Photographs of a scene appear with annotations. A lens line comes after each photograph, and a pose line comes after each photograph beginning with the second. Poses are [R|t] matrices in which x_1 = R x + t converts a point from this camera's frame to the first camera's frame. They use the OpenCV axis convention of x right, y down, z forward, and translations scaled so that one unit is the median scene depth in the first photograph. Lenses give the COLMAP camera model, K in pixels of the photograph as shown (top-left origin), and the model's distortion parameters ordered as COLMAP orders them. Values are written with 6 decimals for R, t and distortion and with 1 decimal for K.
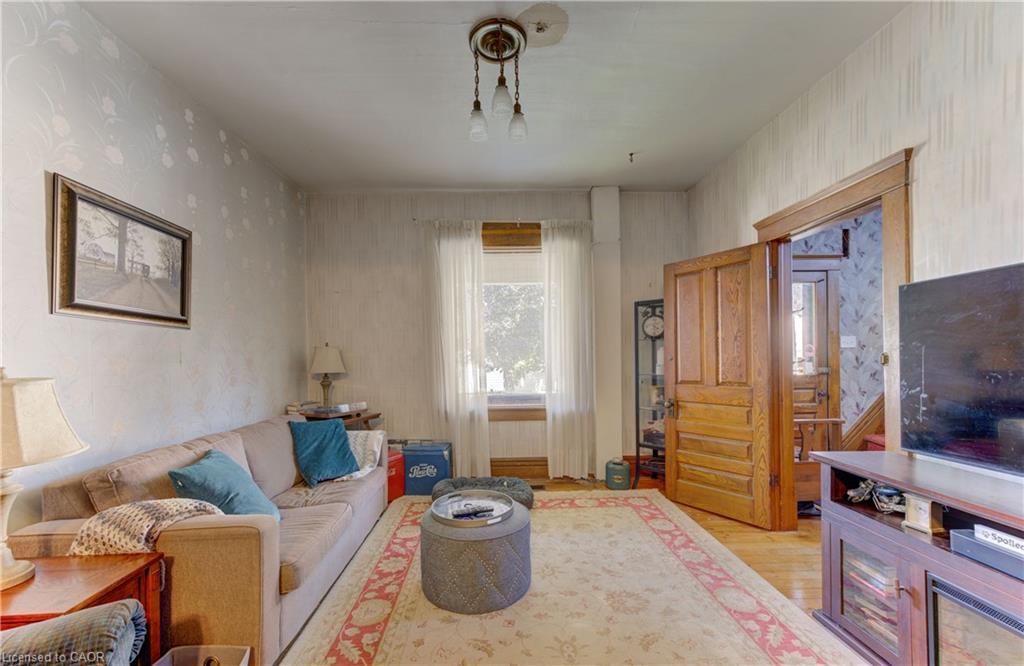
lens RADIAL K [[396.2, 0, 509.6], [0, 396.2, 356.1], [0, 0, 1]] dist [0.005427, 0.000018]
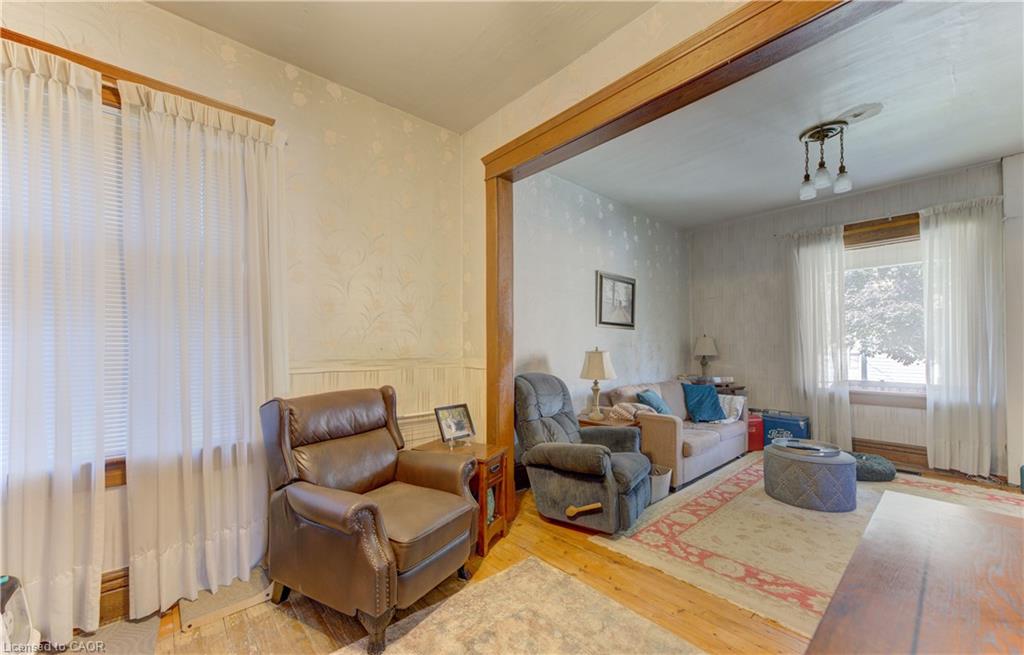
lens RADIAL K [[401.6, 0, 518.0], [0, 401.6, 346.9], [0, 0, 1]] dist [0.000632, 0.001468]
pose [[0.649623, 0.008160, -0.760213, 0.238645], [-0.003572, 0.999964, 0.007681, 0.002476], [0.760248, -0.002275, 0.649628, -0.531378]]
